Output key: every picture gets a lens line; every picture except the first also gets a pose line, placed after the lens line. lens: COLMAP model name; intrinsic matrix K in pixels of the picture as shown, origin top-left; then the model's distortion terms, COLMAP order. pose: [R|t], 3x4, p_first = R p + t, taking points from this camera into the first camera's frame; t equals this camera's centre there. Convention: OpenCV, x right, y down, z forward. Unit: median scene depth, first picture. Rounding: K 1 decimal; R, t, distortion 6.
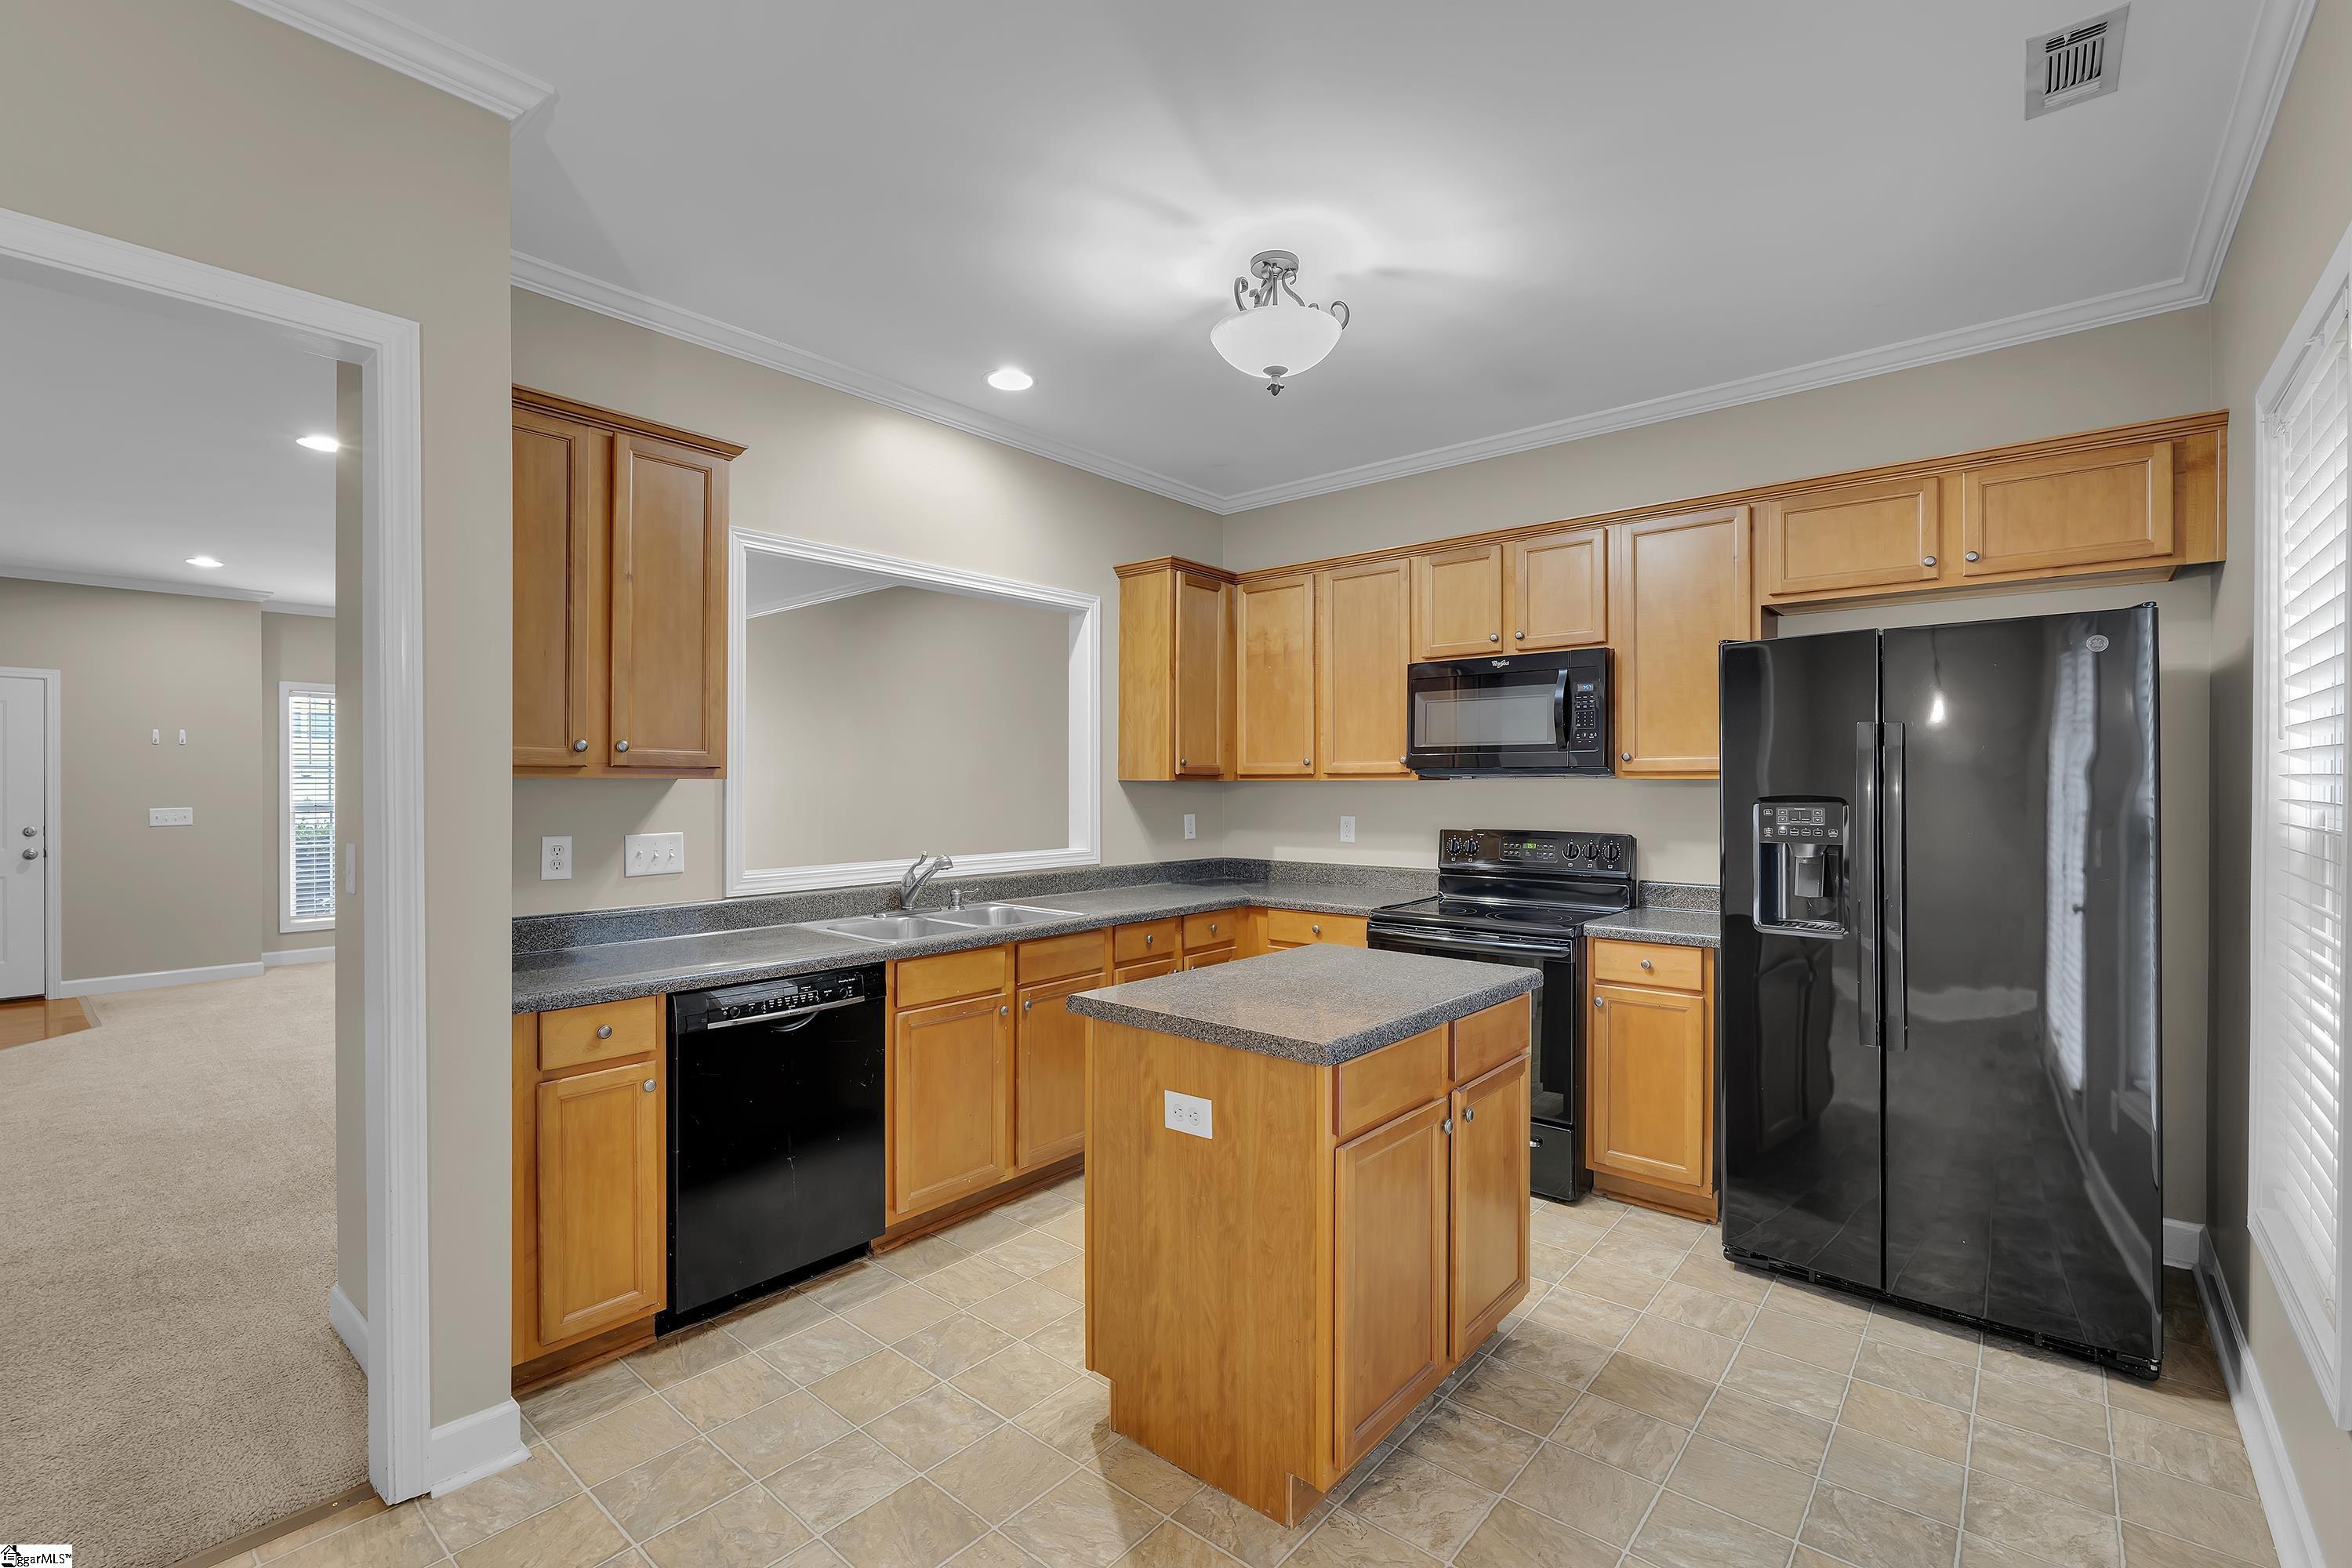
lens RADIAL K [[1035.5, 0, 1173.7], [0, 1035.5, 789.3], [0, 0, 1]] dist [-0.001598, 0.000305]
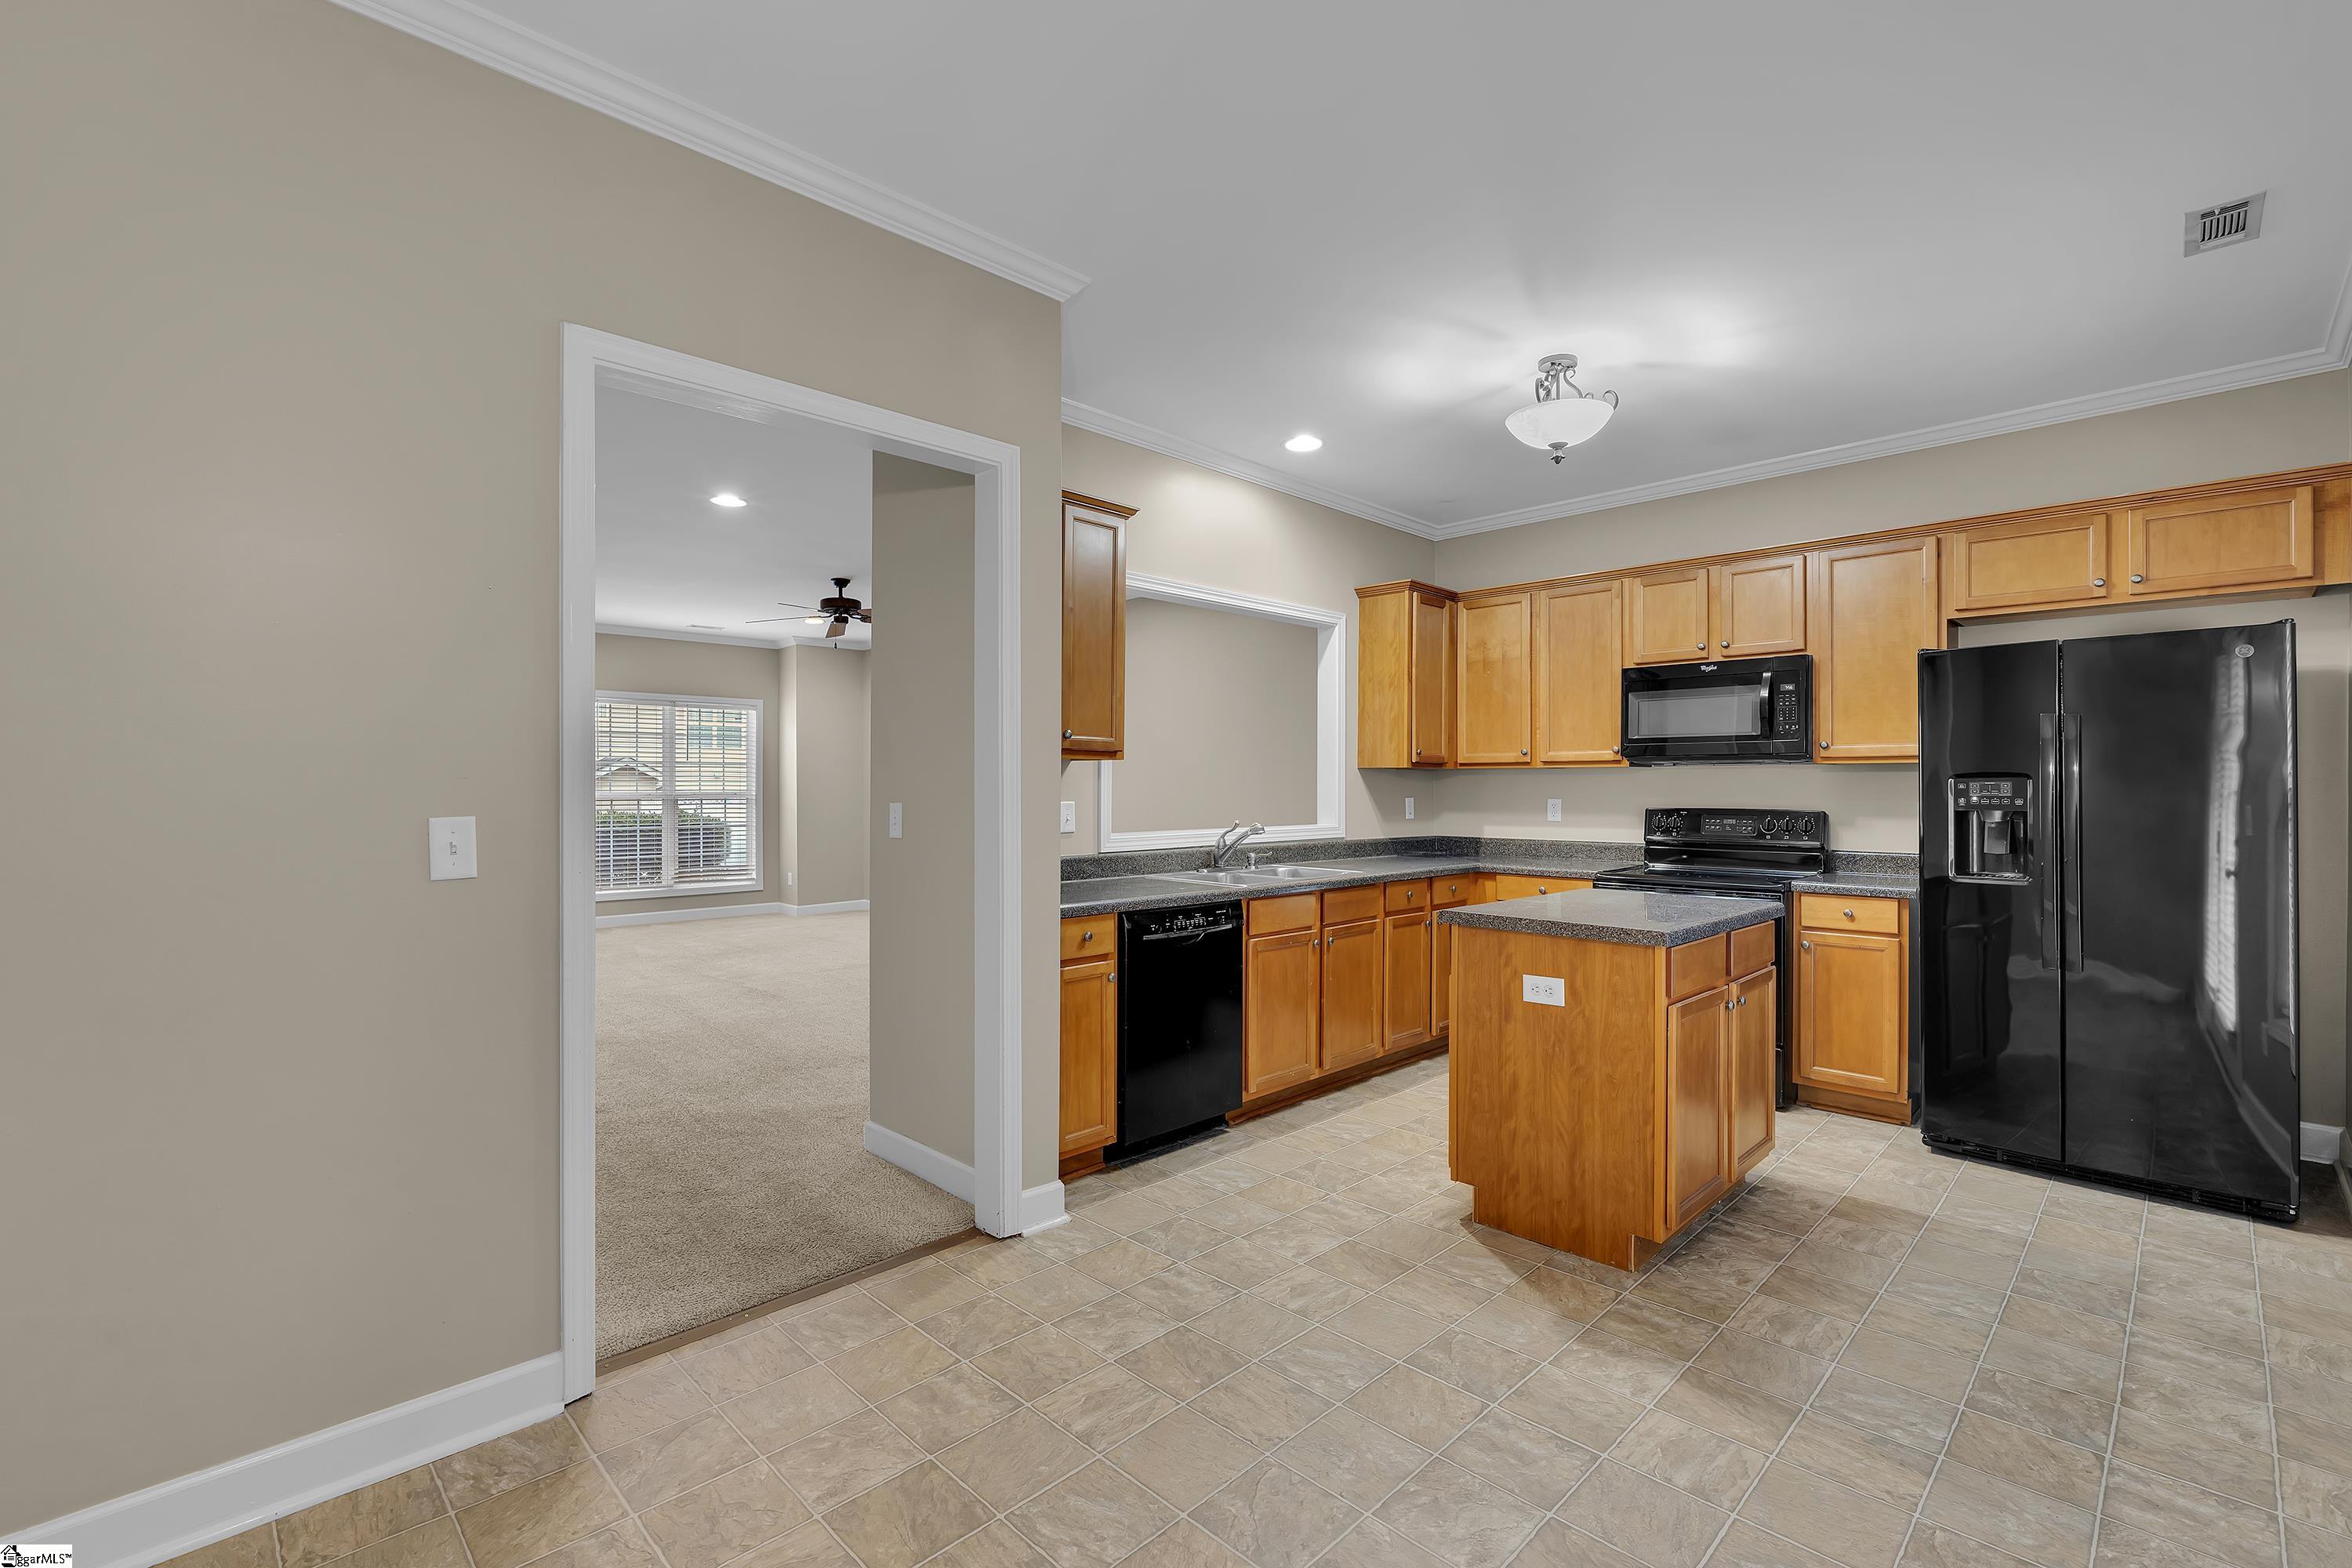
lens RADIAL K [[1032.6, 0, 1167.0], [0, 1032.6, 789.0], [0, 0, 1]] dist [-0.000550, -0.000318]
pose [[0.996084, 0.003044, -0.088356, -0.259953], [-0.003346, 0.999989, -0.003272, 0.031403], [0.088345, 0.003554, 0.996084, -0.313220]]
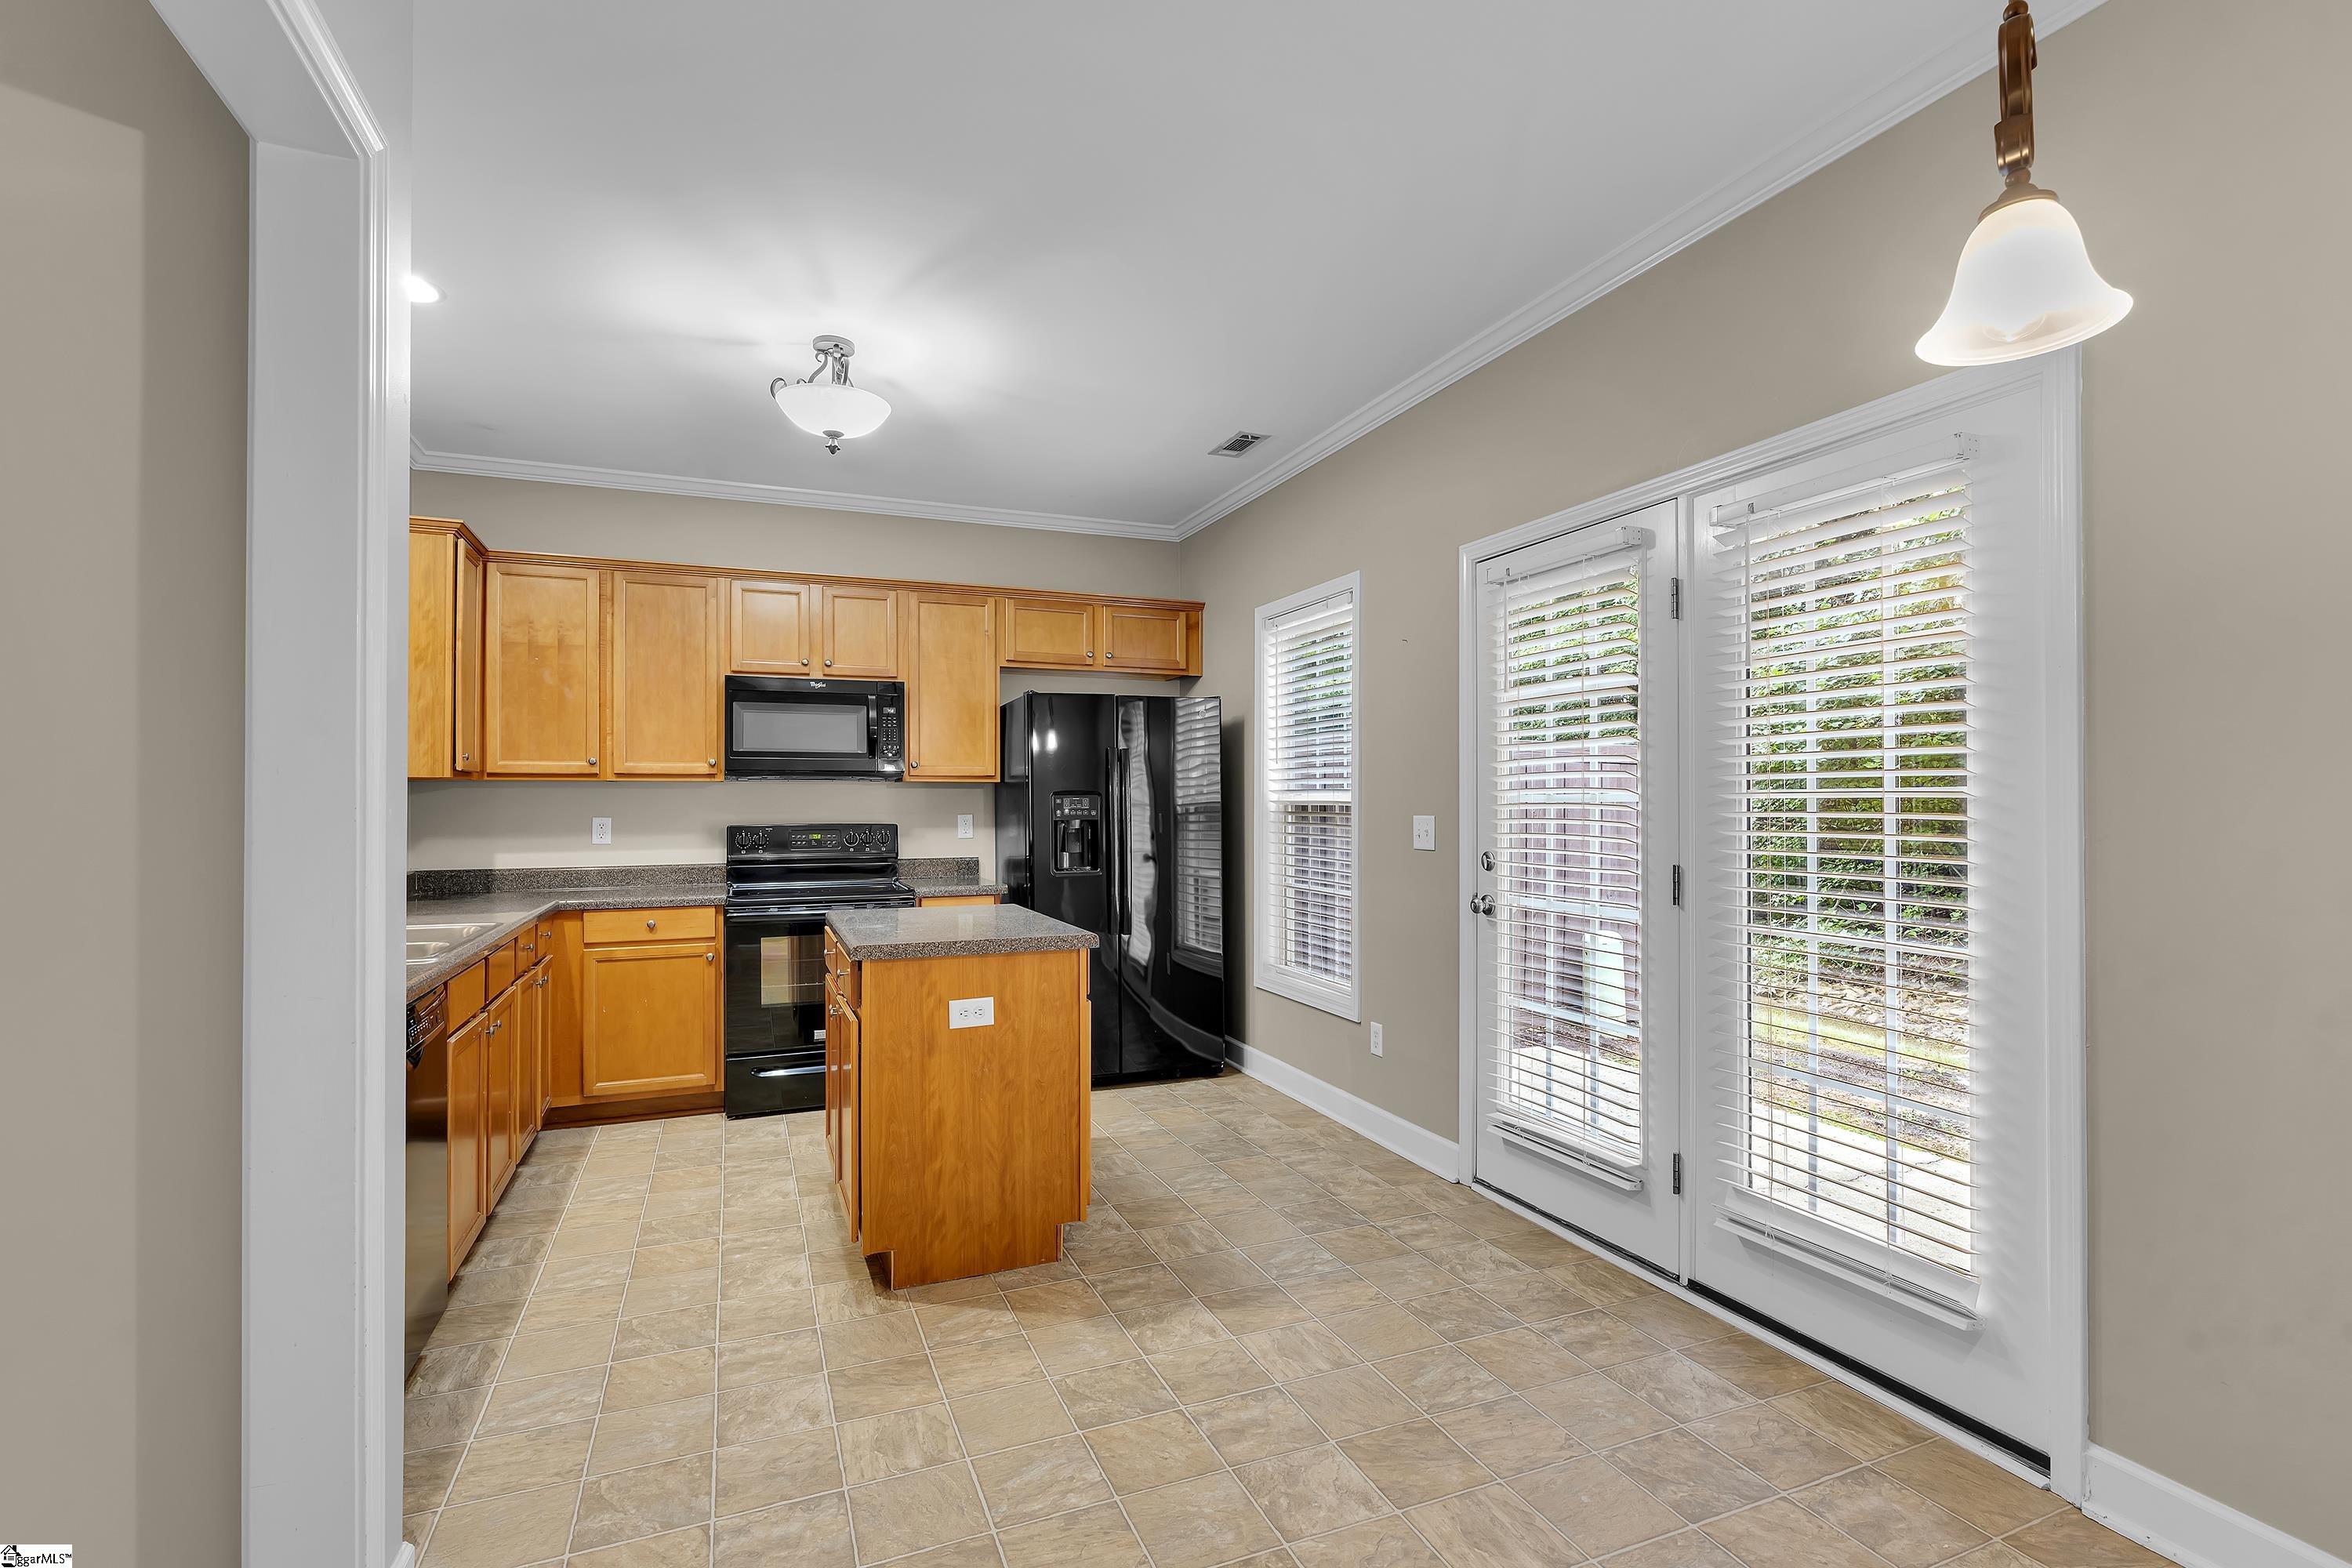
lens RADIAL K [[1074.2, 0, 1169.0], [0, 1074.2, 794.9], [0, 0, 1]] dist [-0.001930, -0.000105]
pose [[0.459075, 0.005940, 0.888377, -0.782492], [0.007288, 0.999919, -0.010452, 0.029799], [-0.888367, 0.011273, 0.458995, 0.079214]]
